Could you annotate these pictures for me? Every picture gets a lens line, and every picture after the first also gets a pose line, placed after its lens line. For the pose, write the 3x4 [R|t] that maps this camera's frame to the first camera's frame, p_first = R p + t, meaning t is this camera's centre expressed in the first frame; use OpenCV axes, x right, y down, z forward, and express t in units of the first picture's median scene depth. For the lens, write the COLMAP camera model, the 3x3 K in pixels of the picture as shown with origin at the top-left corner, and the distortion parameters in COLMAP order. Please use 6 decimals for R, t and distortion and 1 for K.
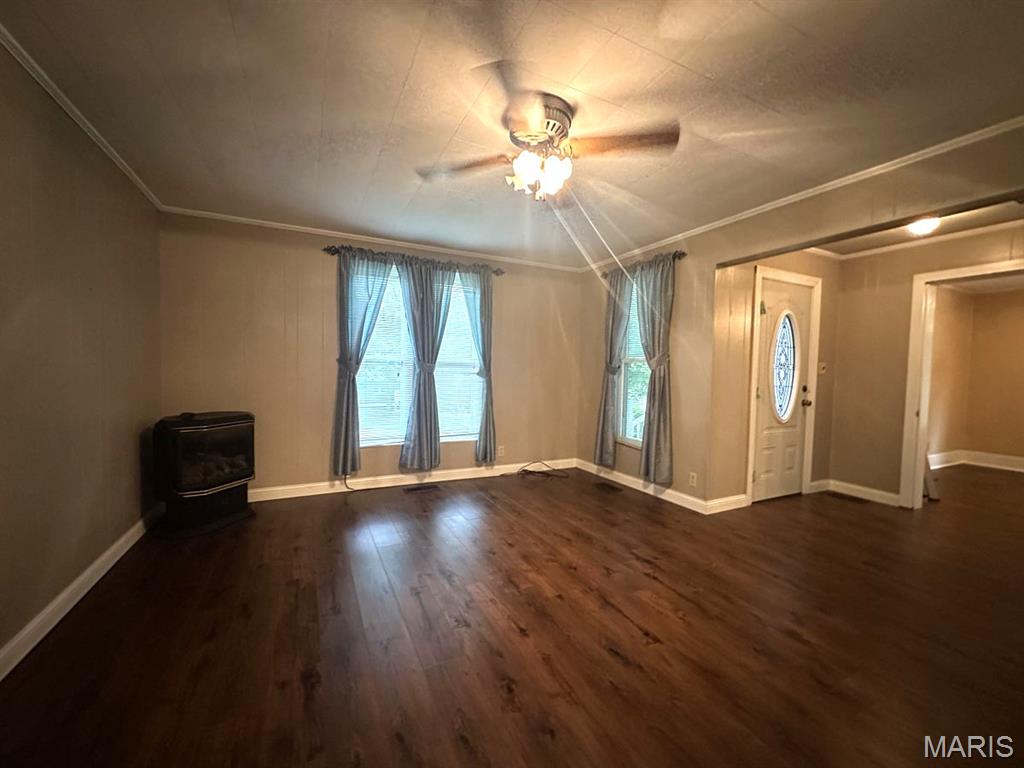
lens RADIAL K [[410.7, 0, 512.8], [0, 410.7, 388.2], [0, 0, 1]] dist [0.000457, 0.000228]
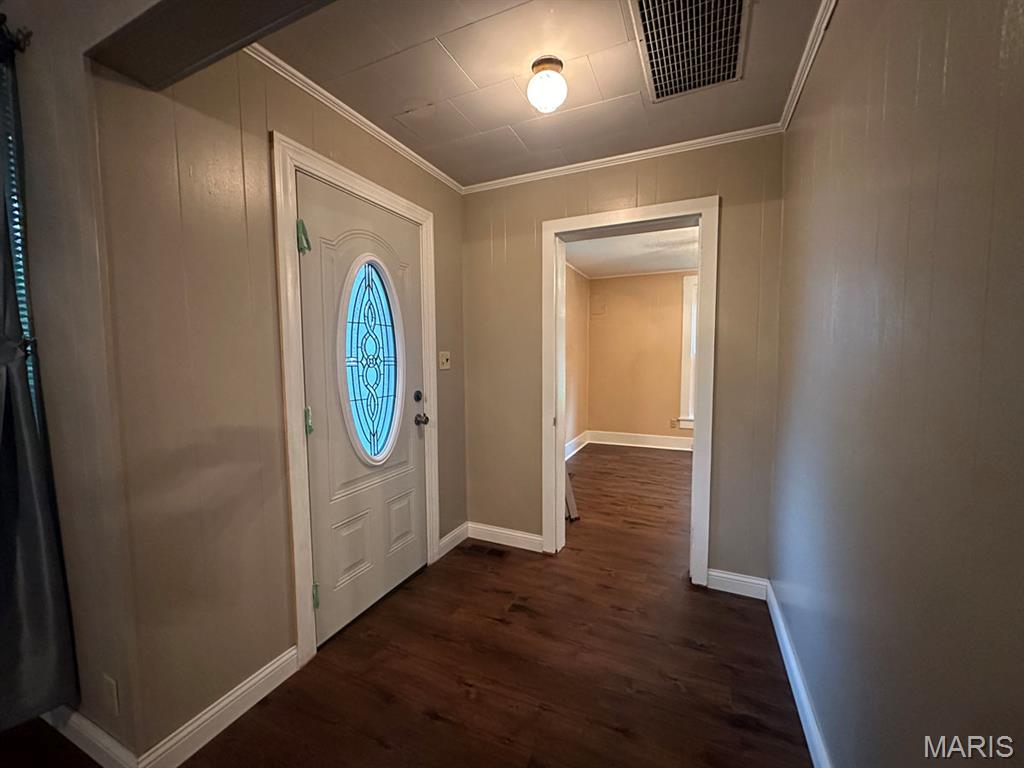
lens RADIAL K [[410.7, 0, 514.0], [0, 410.7, 385.7], [0, 0, 1]] dist [0.000457, 0.000228]
pose [[0.775874, -0.073758, 0.626562, 0.456171], [0.050771, 0.997221, 0.054521, -0.039951], [-0.628842, -0.010490, 0.777462, 0.459994]]
